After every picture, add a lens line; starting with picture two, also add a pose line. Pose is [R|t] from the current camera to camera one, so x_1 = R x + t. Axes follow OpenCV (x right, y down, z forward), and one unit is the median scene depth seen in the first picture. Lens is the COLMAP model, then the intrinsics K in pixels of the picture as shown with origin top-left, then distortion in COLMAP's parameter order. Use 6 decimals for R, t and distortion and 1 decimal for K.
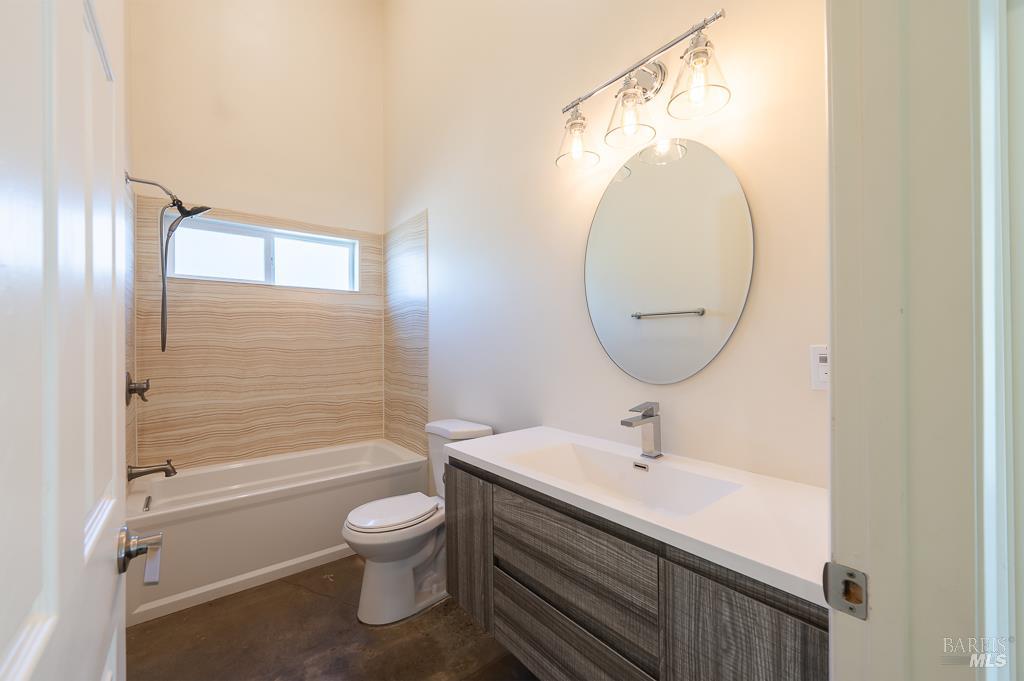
lens RADIAL K [[405.1, 0, 514.1], [0, 405.1, 344.7], [0, 0, 1]] dist [-0.001753, -0.000361]
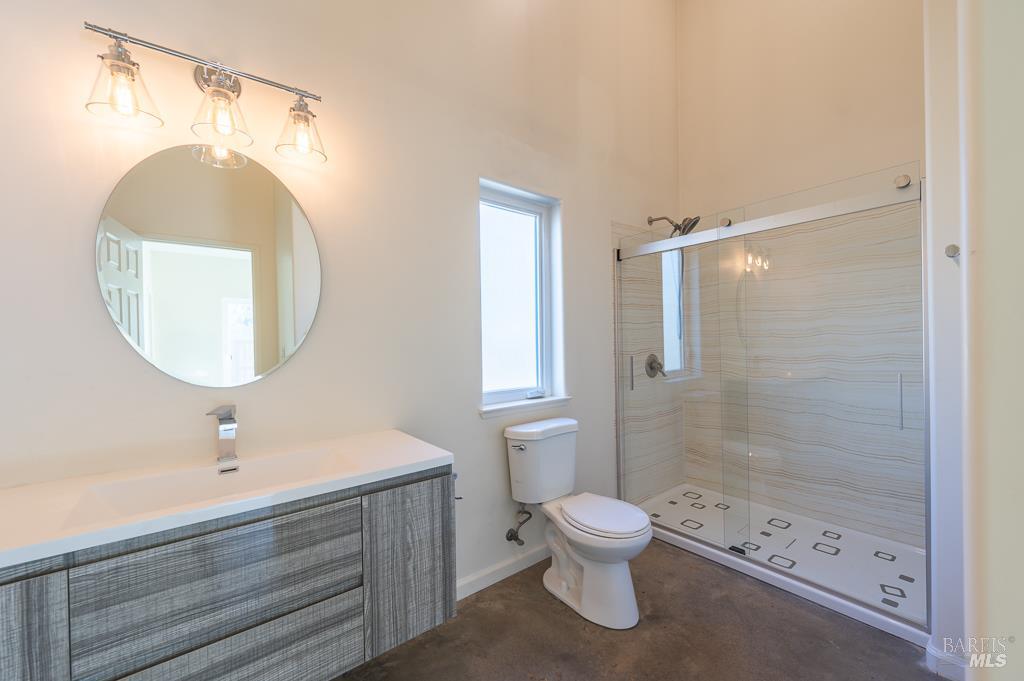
lens RADIAL K [[402.5, 0, 513.8], [0, 402.5, 344.3], [0, 0, 1]] dist [-0.001637, 0.000104]
pose [[0.013364, -0.000220, 0.999911, -0.650215], [0.019045, 0.999819, -0.000034, 0.002421], [-0.999729, 0.019043, 0.013366, 0.280242]]
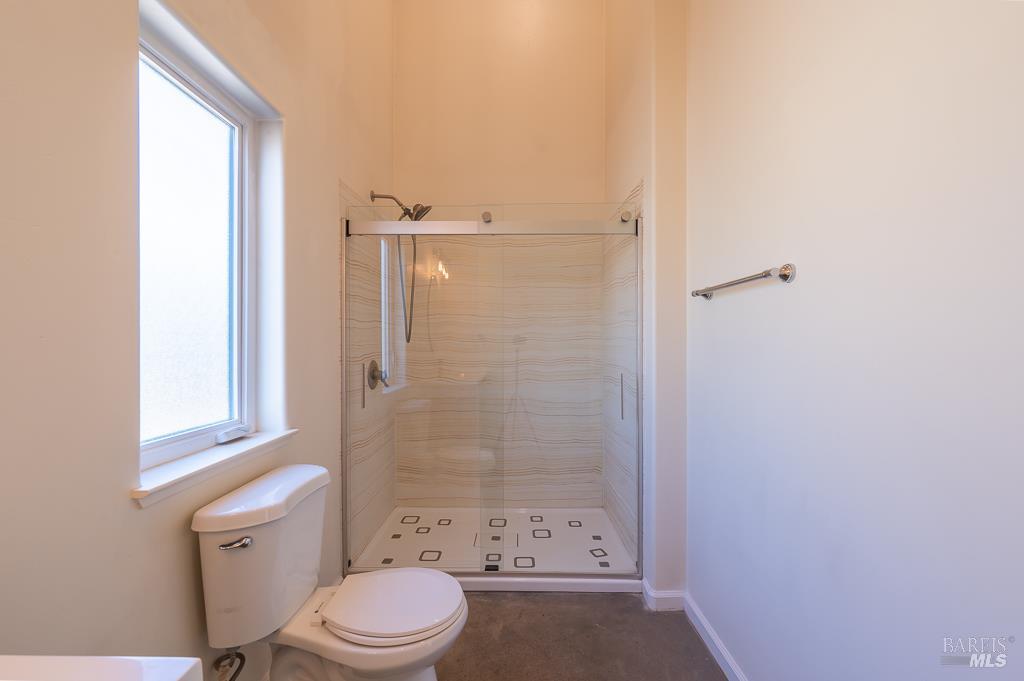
lens RADIAL K [[411.0, 0, 513.5], [0, 411.0, 345.5], [0, 0, 1]] dist [-0.001132, 0.000081]
pose [[-0.763977, 0.001405, 0.645242, -0.087827], [0.005673, 0.999974, 0.004539, -0.000537], [-0.645219, 0.007128, -0.763965, 0.545247]]
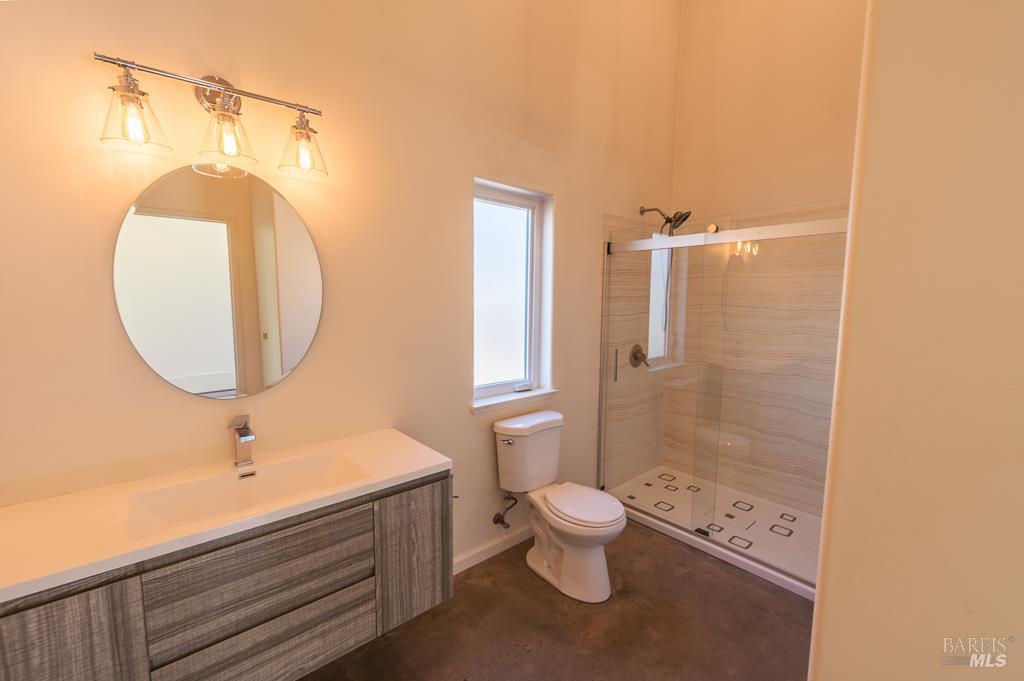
lens RADIAL K [[426.9, 0, 513.2], [0, 426.9, 344.7], [0, 0, 1]] dist [-0.000559, -0.000793]
pose [[-0.027926, -0.101198, 0.994474, -0.797427], [-0.006022, 0.994861, 0.101068, -0.166525], [-0.999592, -0.003166, -0.028392, 0.314243]]
